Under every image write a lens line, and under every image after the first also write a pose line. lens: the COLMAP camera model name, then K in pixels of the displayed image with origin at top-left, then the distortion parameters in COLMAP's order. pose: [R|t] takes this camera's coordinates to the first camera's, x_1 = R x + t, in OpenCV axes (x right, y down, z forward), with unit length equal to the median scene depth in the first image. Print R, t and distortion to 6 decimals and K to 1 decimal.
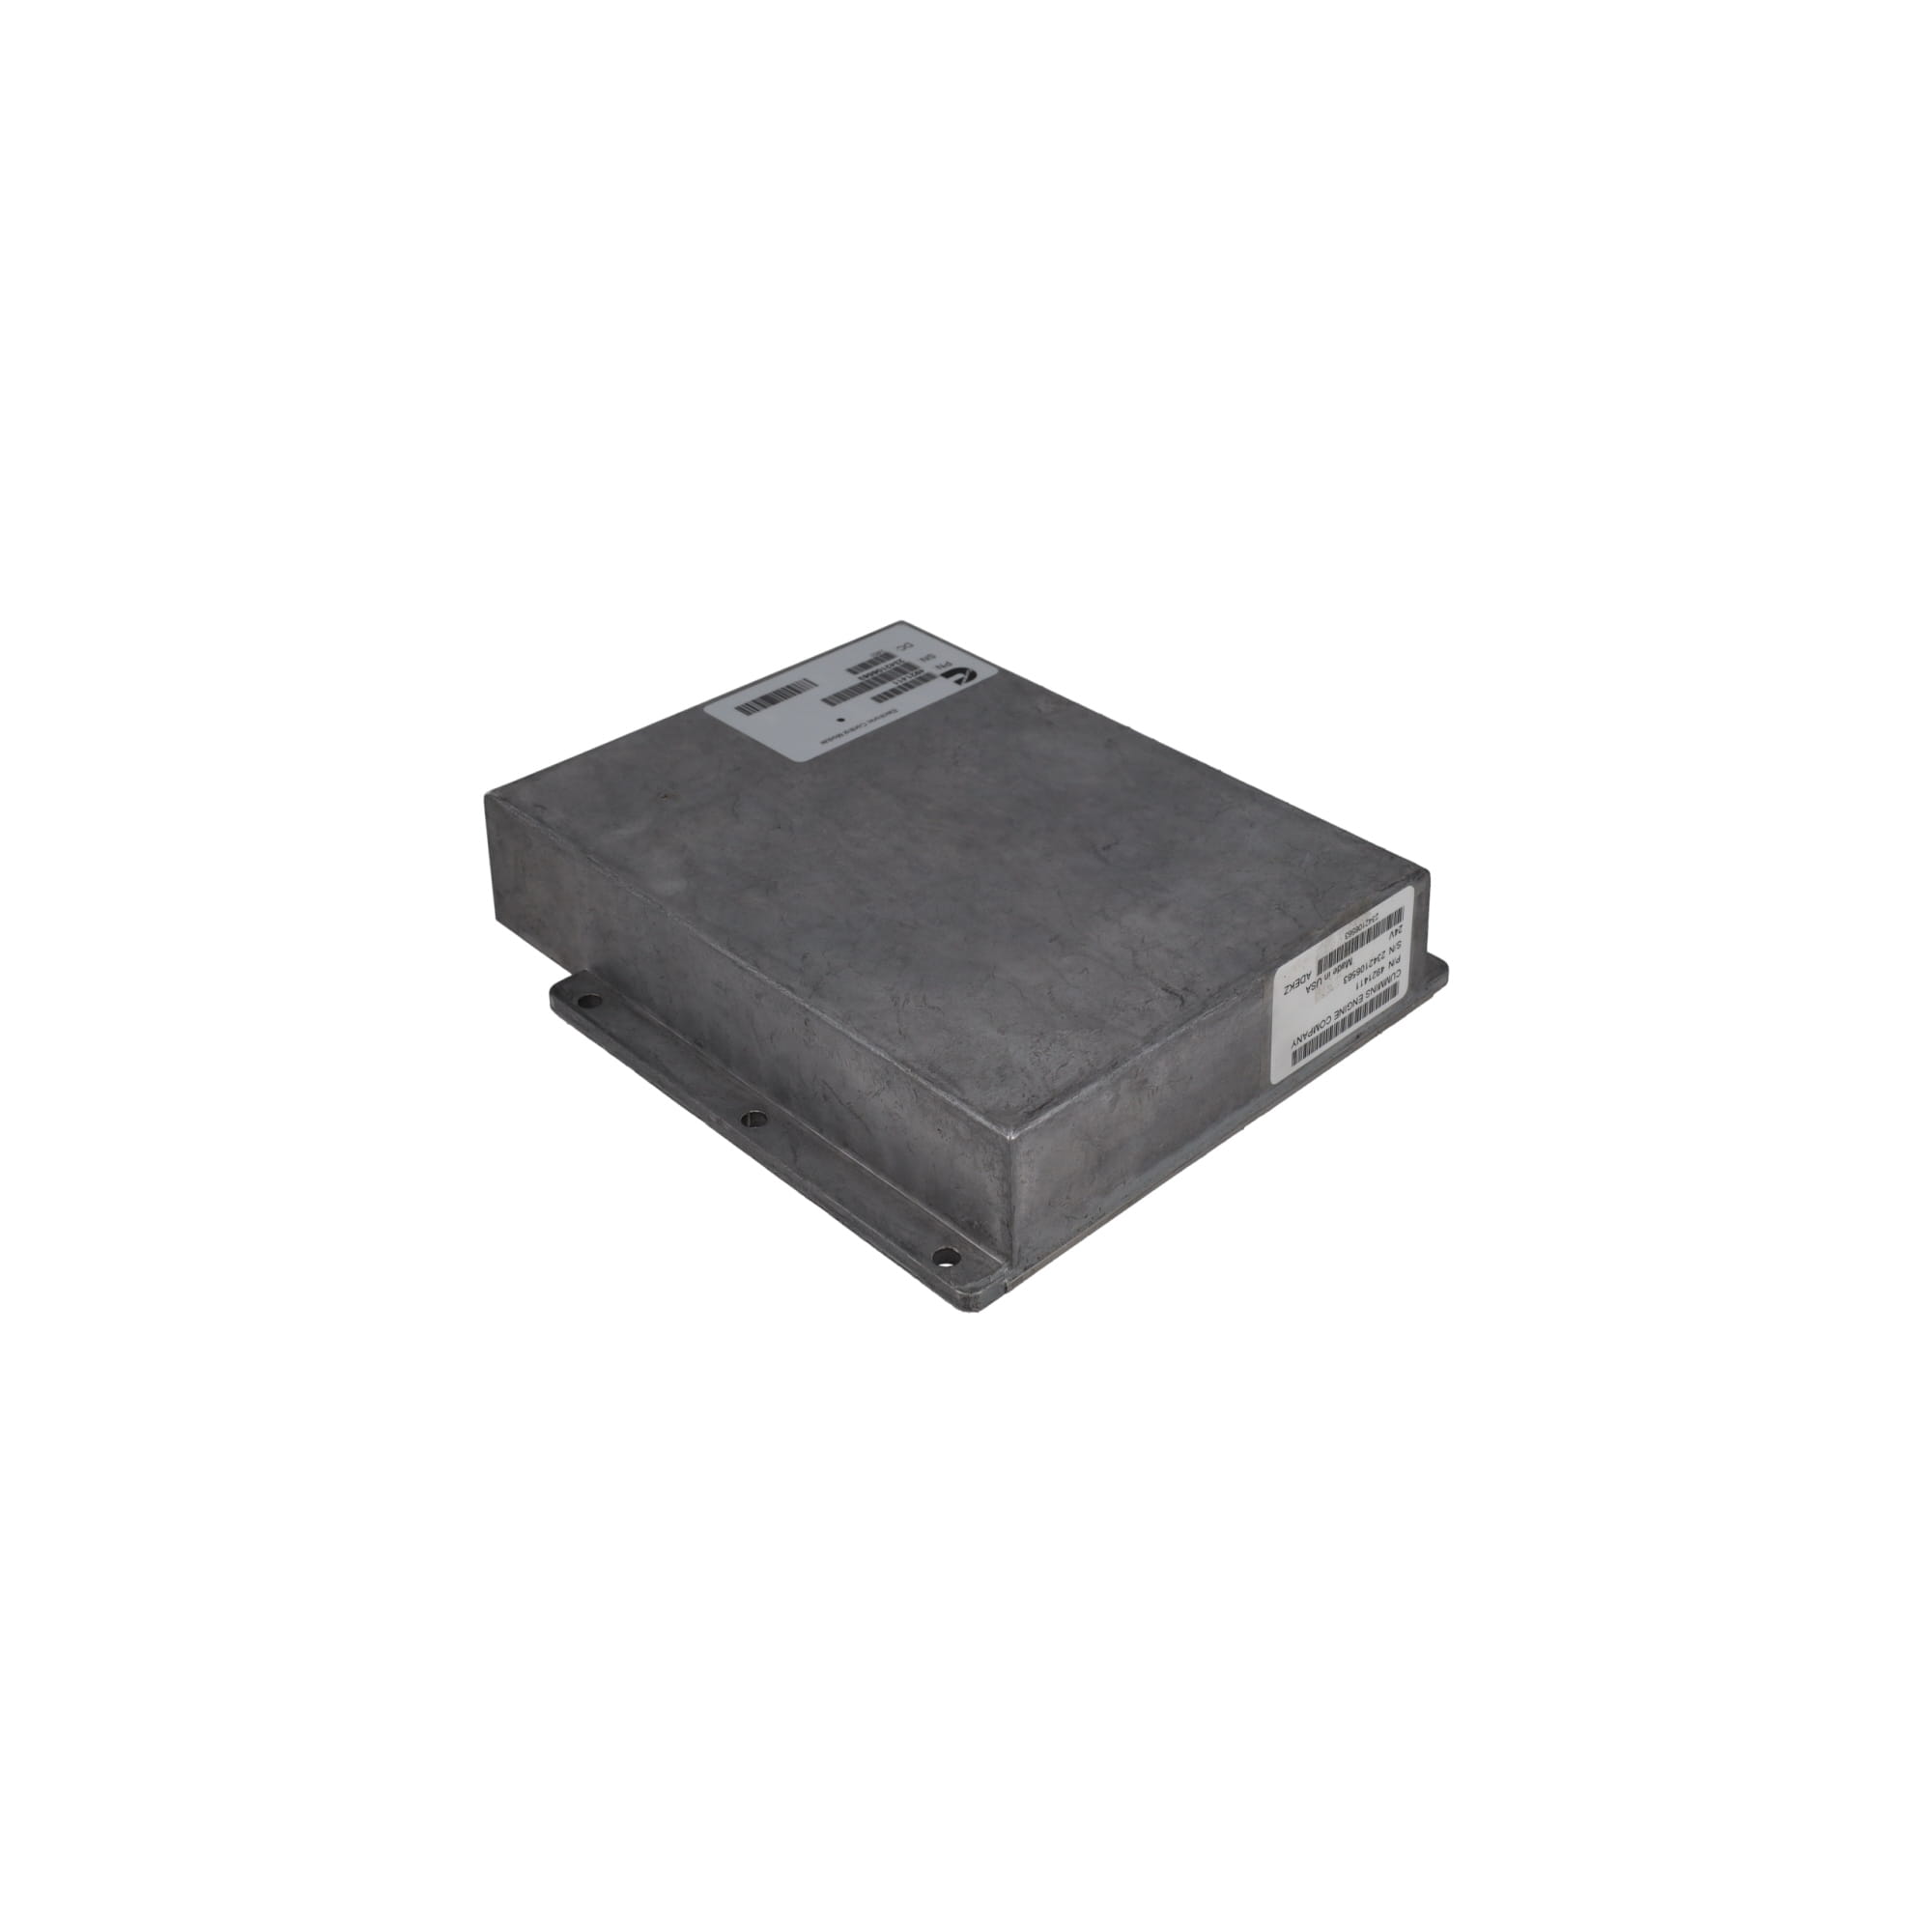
lens RADIAL K [[2092.8, 0, 966.0], [0, 2092.8, 966.0], [0, 0, 1]] dist [0.003939, 0.001132]
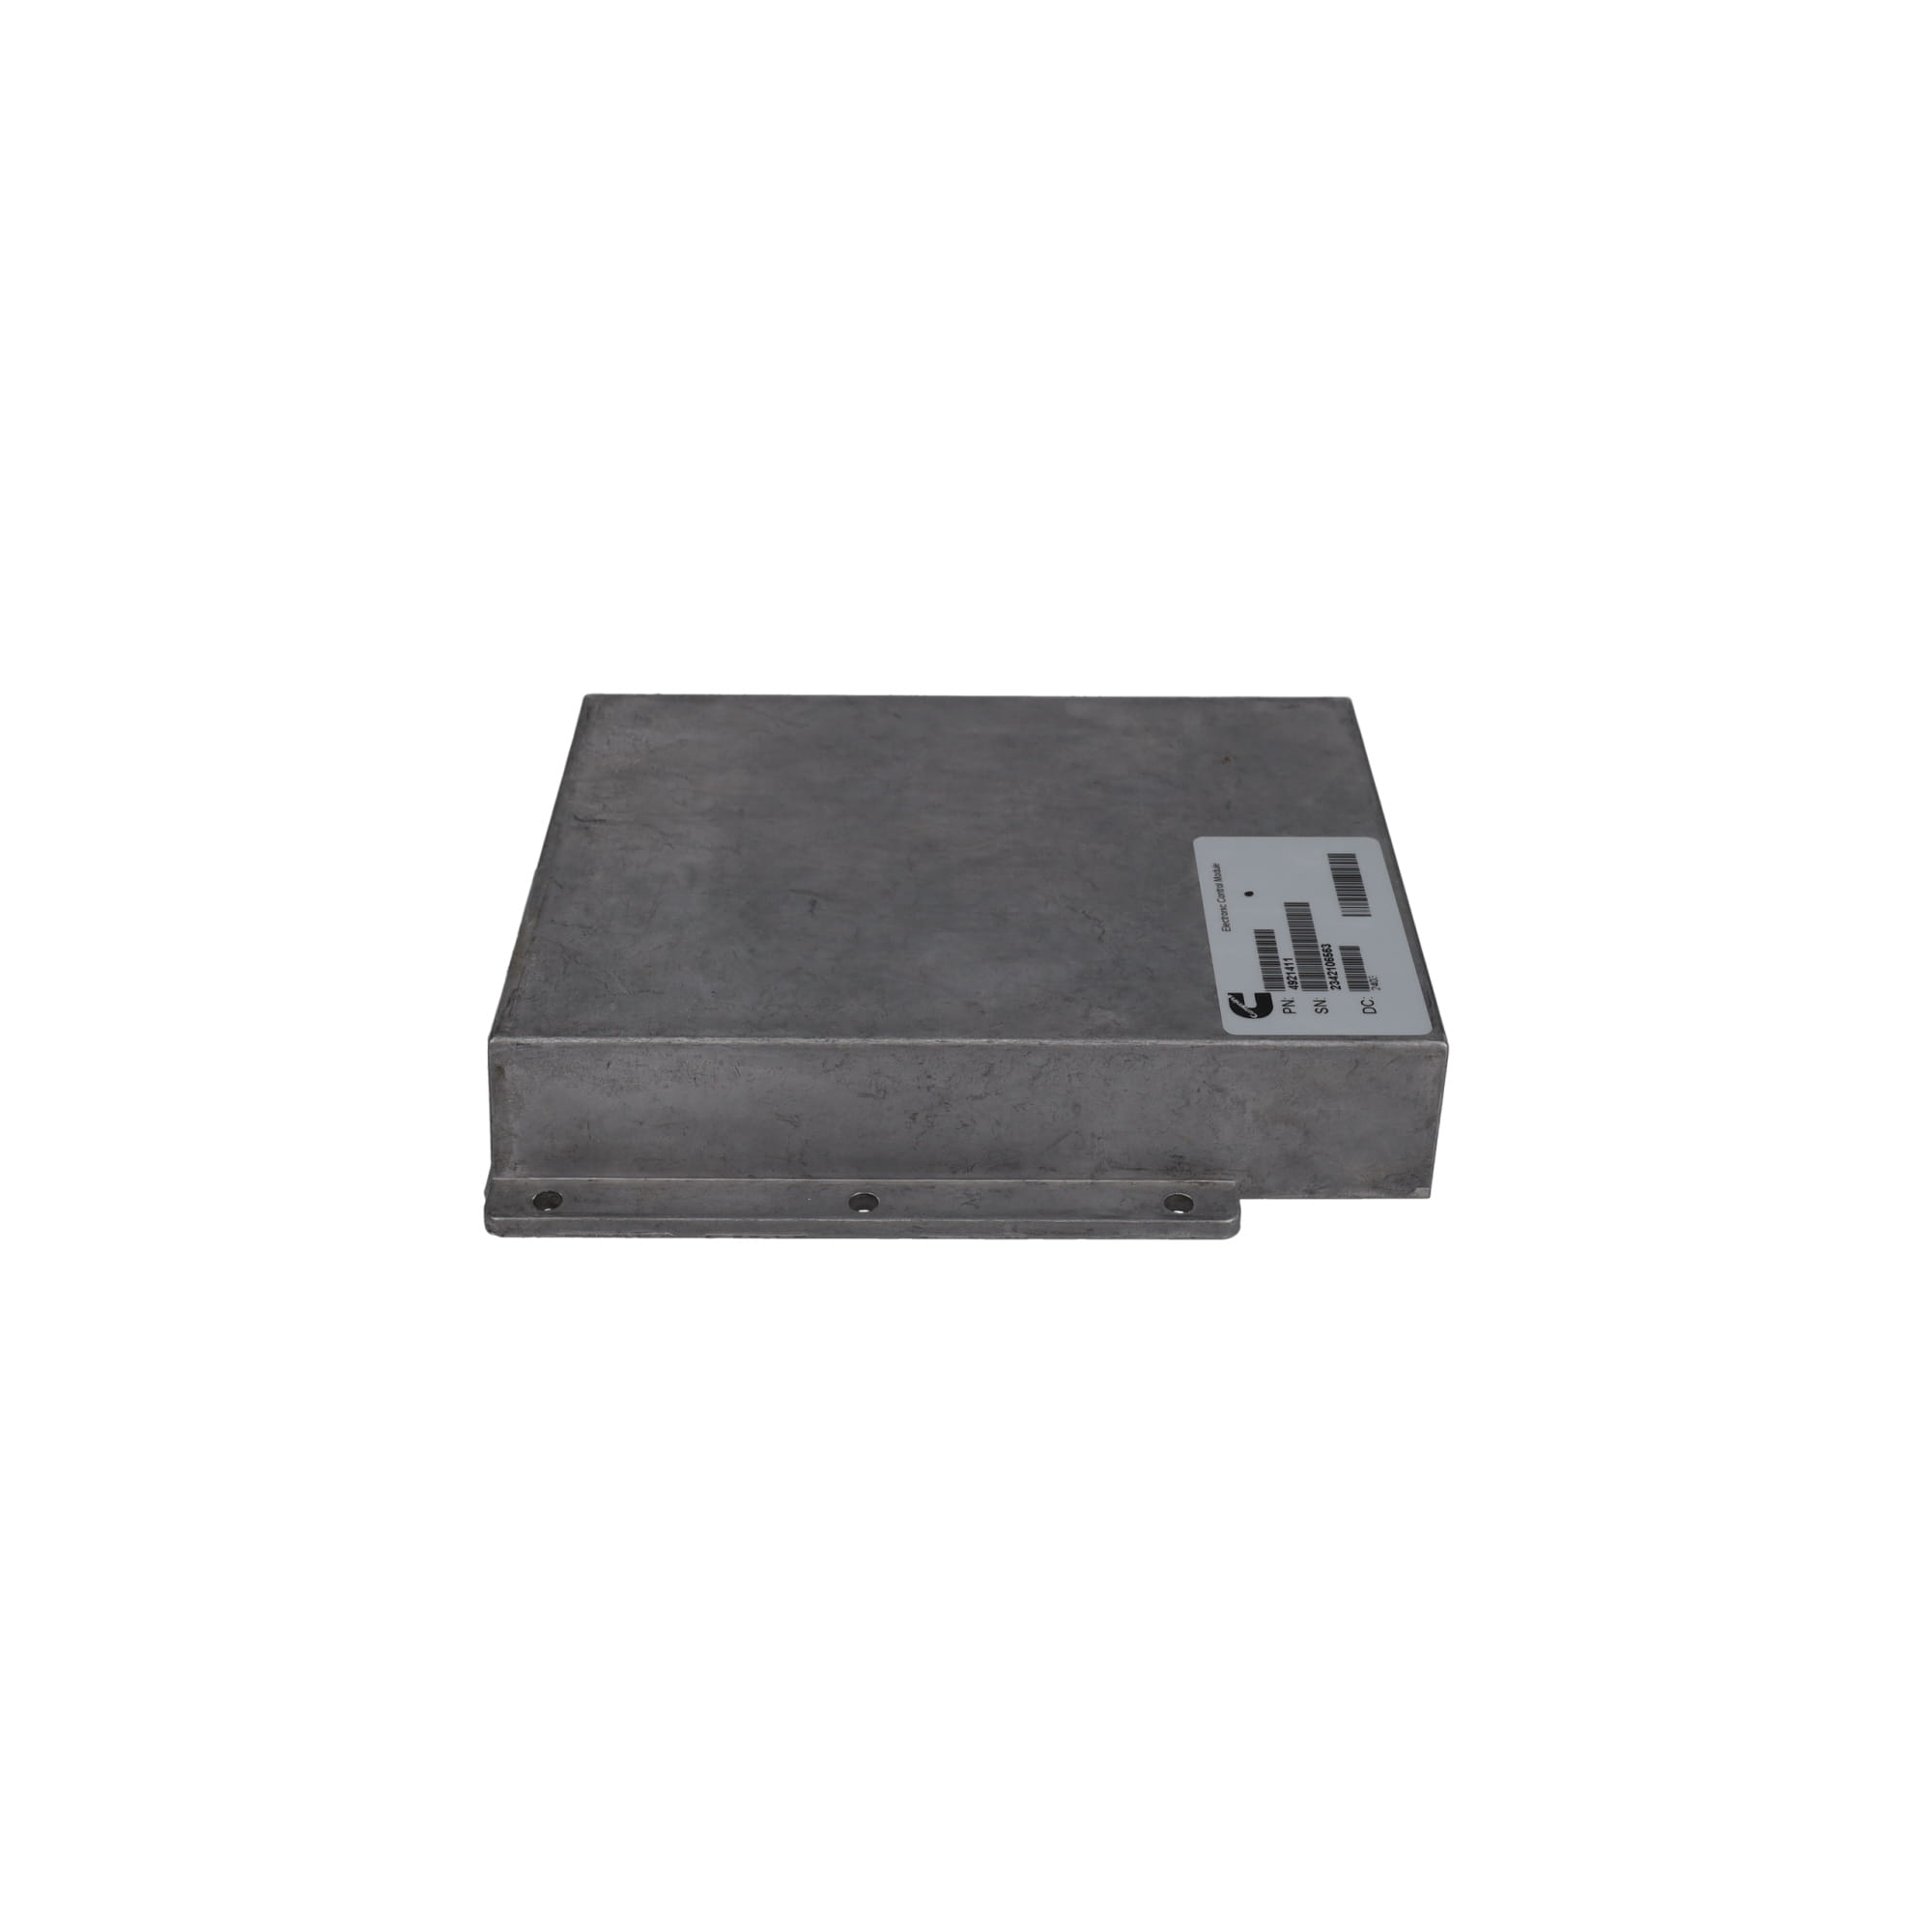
lens RADIAL K [[2368.9, 0, 1008.4], [0, 2368.9, 965.5], [0, 0, 1]] dist [0.005267, 0.003160]
pose [[-0.685113, 0.400852, -0.608225, 0.621192], [-0.435862, 0.443422, 0.783199, -0.852019], [0.583647, 0.801682, -0.129078, 1.195424]]
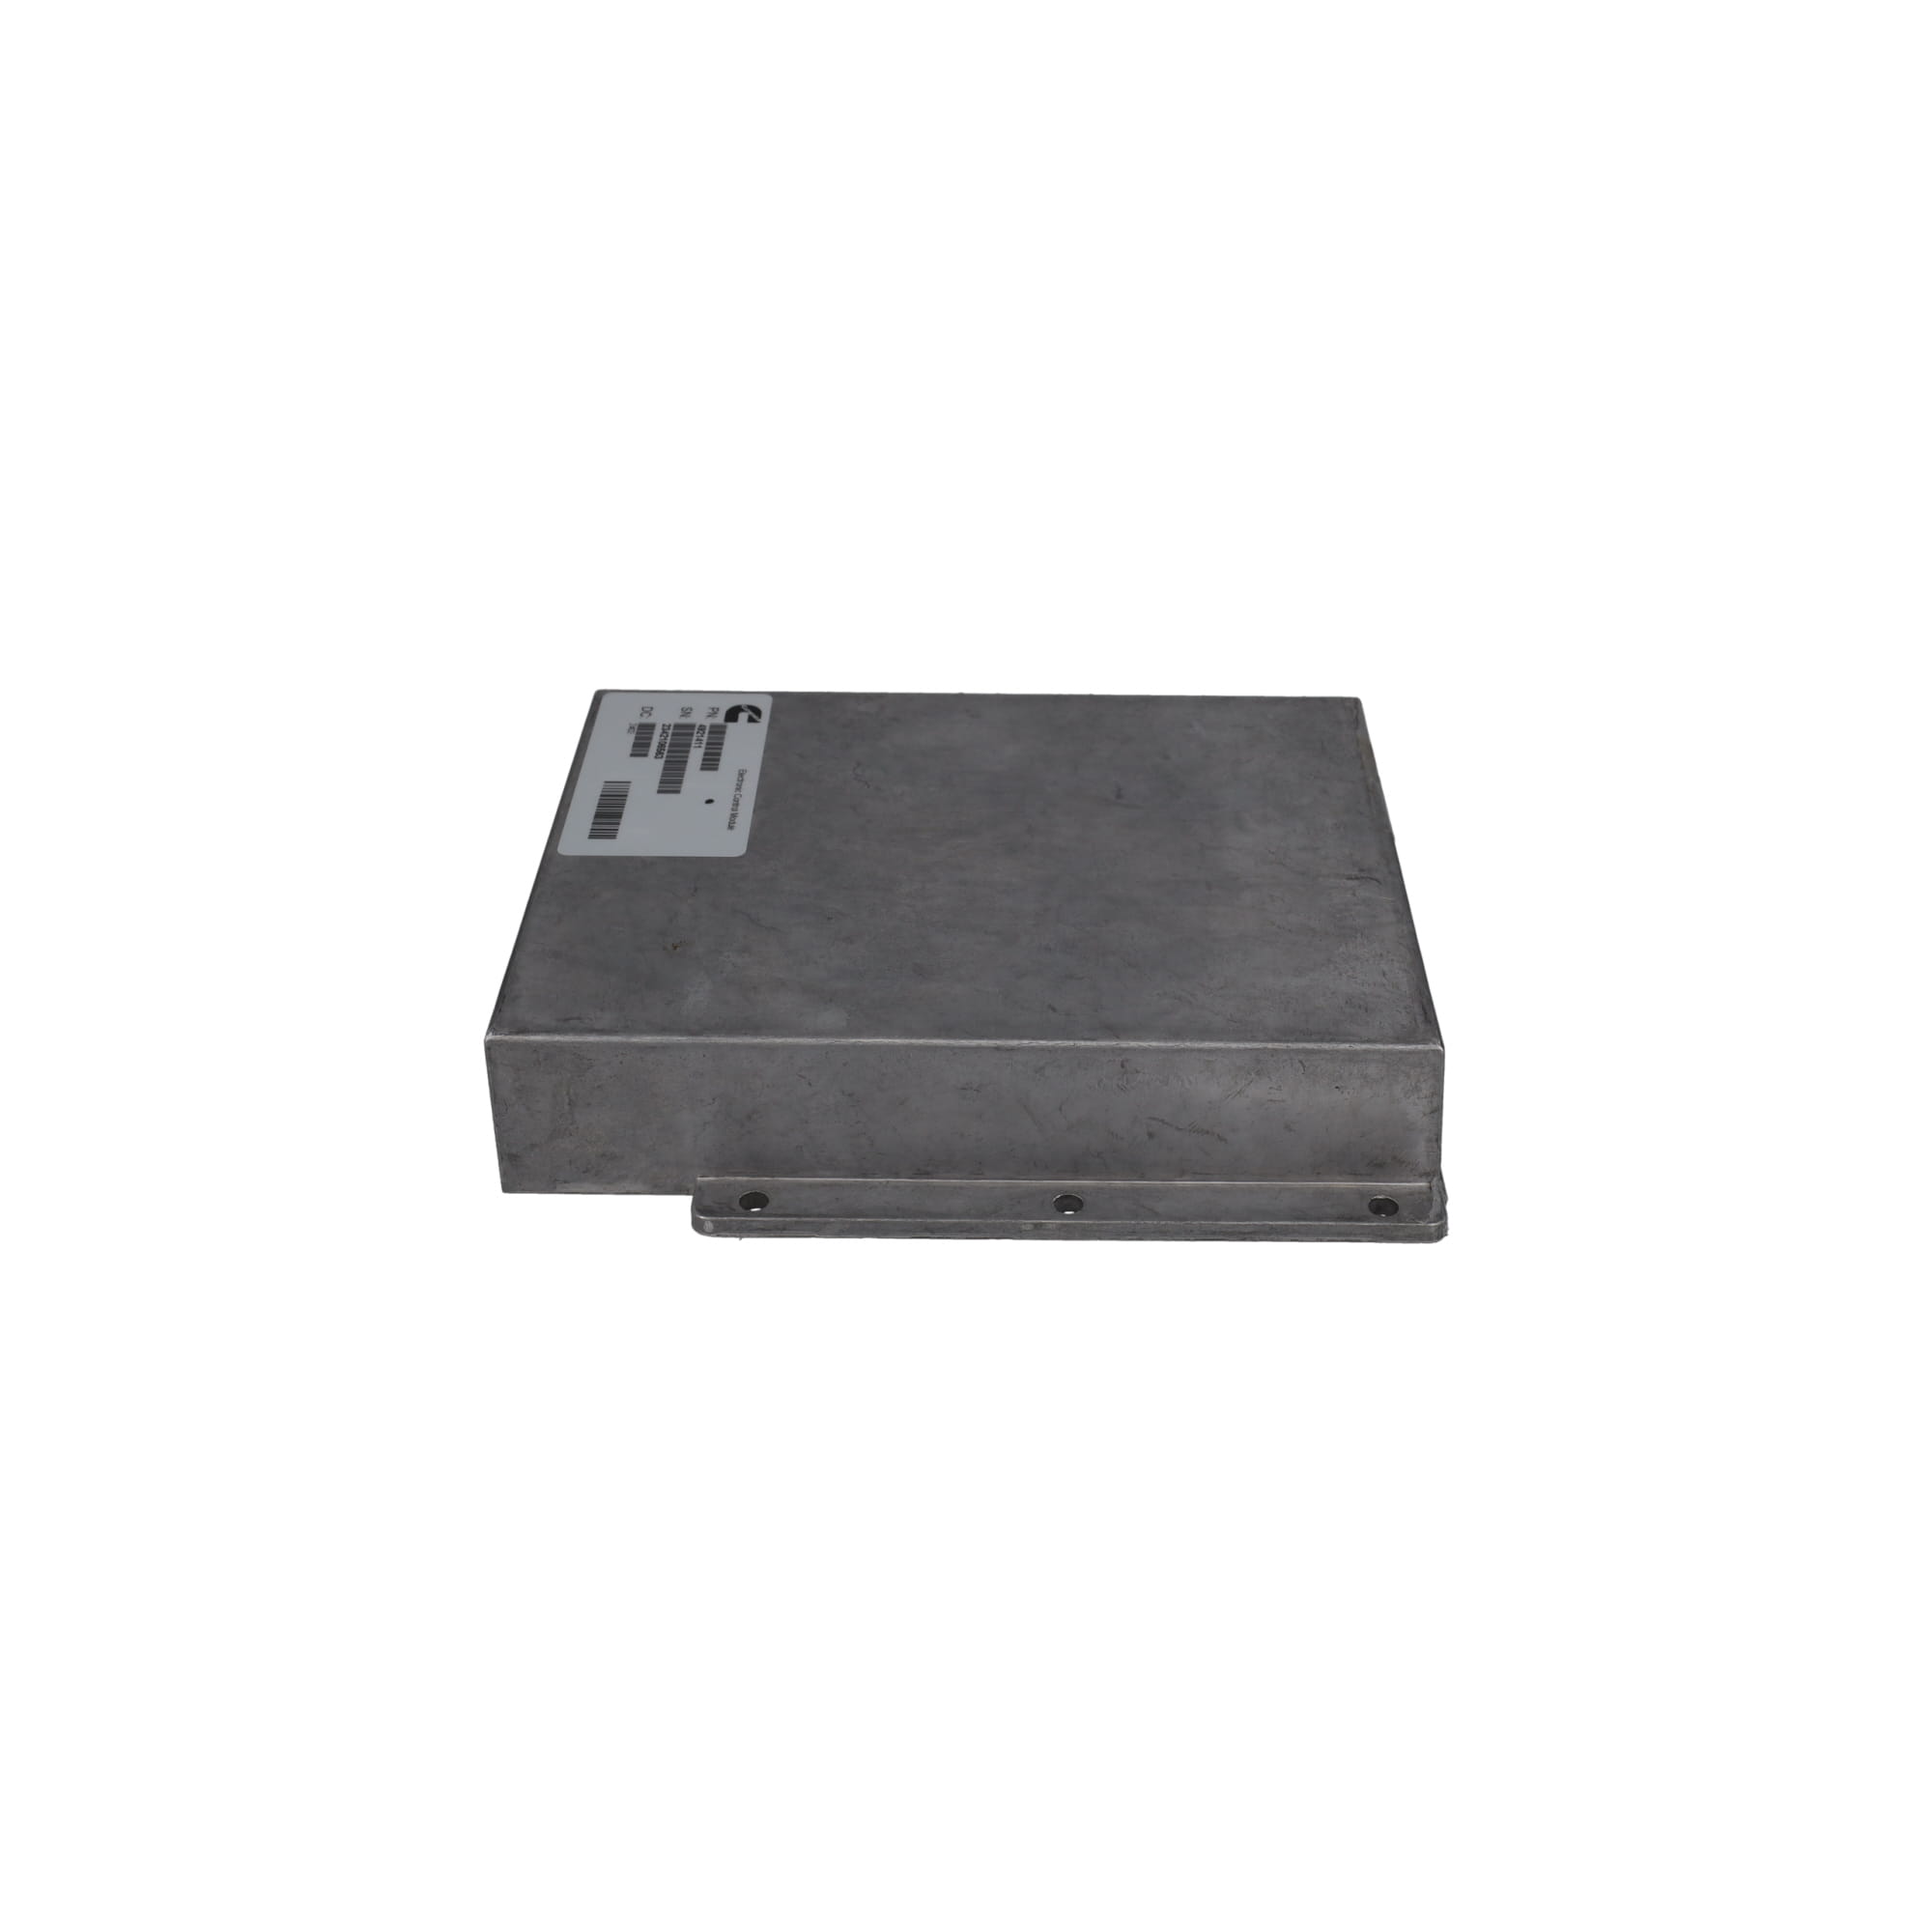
lens RADIAL K [[2368.9, 0, 1008.4], [0, 2368.9, 965.5], [0, 0, 1]] dist [0.005267, 0.003160]
pose [[0.701720, -0.406095, 0.585386, -0.618869], [0.409755, 0.902197, 0.134688, -0.151181], [-0.582829, 0.145352, 0.799489, 0.192643]]
